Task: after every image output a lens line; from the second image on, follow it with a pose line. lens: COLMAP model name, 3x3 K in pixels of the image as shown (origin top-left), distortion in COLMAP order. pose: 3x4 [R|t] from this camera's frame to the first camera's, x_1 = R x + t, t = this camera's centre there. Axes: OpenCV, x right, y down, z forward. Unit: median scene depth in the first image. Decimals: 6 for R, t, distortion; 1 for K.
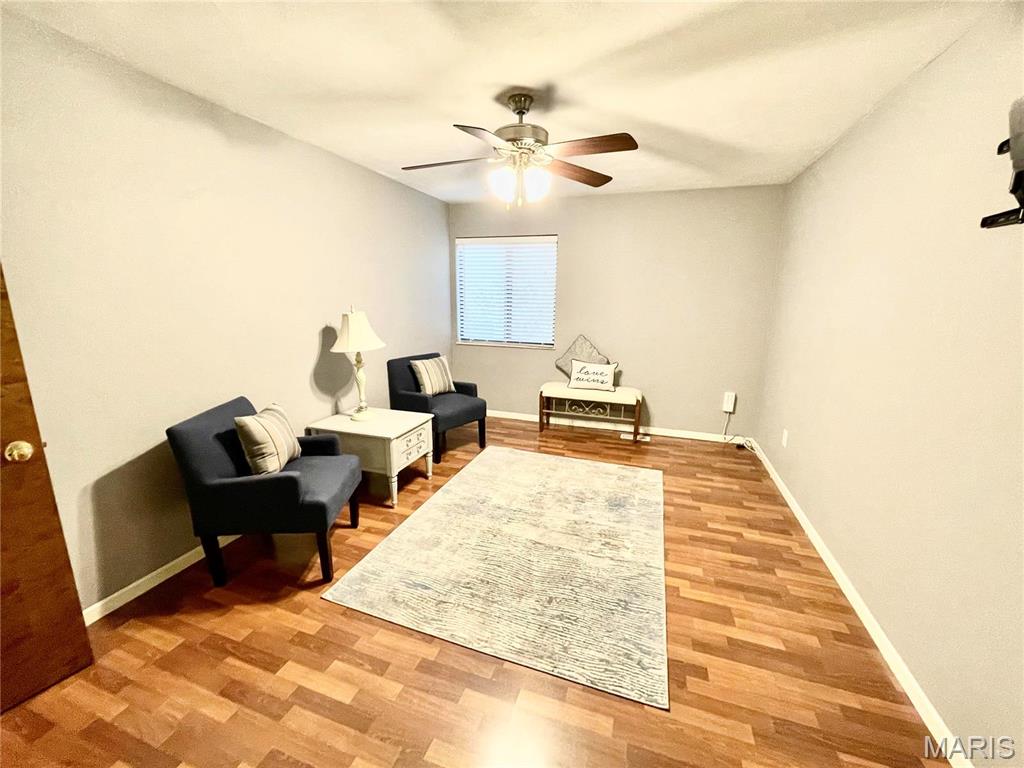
lens RADIAL K [[413.8, 0, 509.2], [0, 413.8, 385.1], [0, 0, 1]] dist [-0.003933, 0.001258]
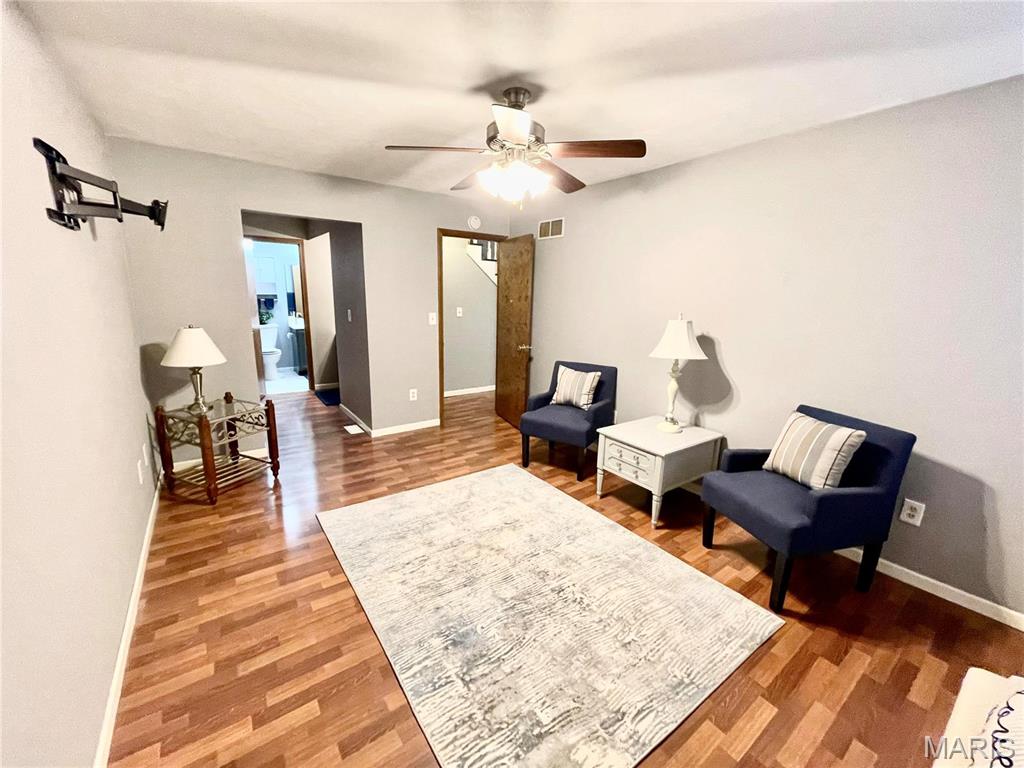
lens RADIAL K [[413.8, 0, 510.4], [0, 413.8, 382.8], [0, 0, 1]] dist [-0.003933, 0.001258]
pose [[-0.568880, 0.151963, -0.808259, 0.864083], [-0.210711, 0.923046, 0.321850, -0.352250], [0.794970, 0.353403, -0.493082, 1.600723]]
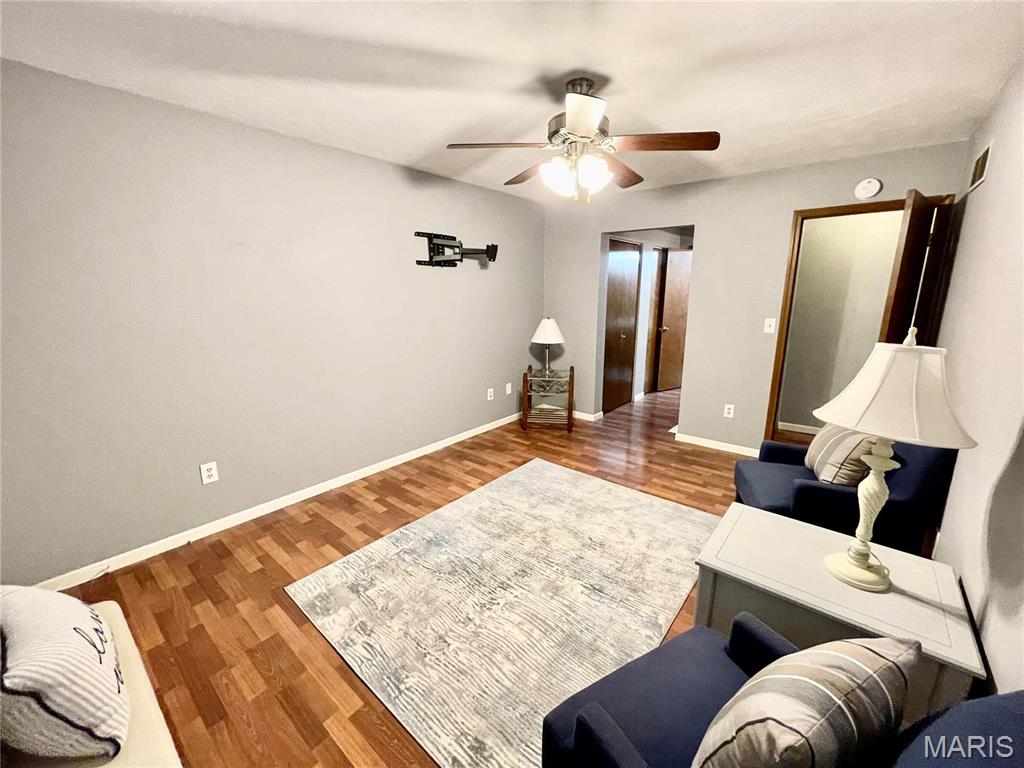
lens RADIAL K [[413.8, 0, 515.4], [0, 413.8, 385.1], [0, 0, 1]] dist [-0.003933, 0.001258]
pose [[-0.940093, -0.085767, 0.329954, -0.185239], [0.066637, 0.902942, 0.424566, -0.456502], [-0.334343, 0.421118, -0.843133, 1.986719]]
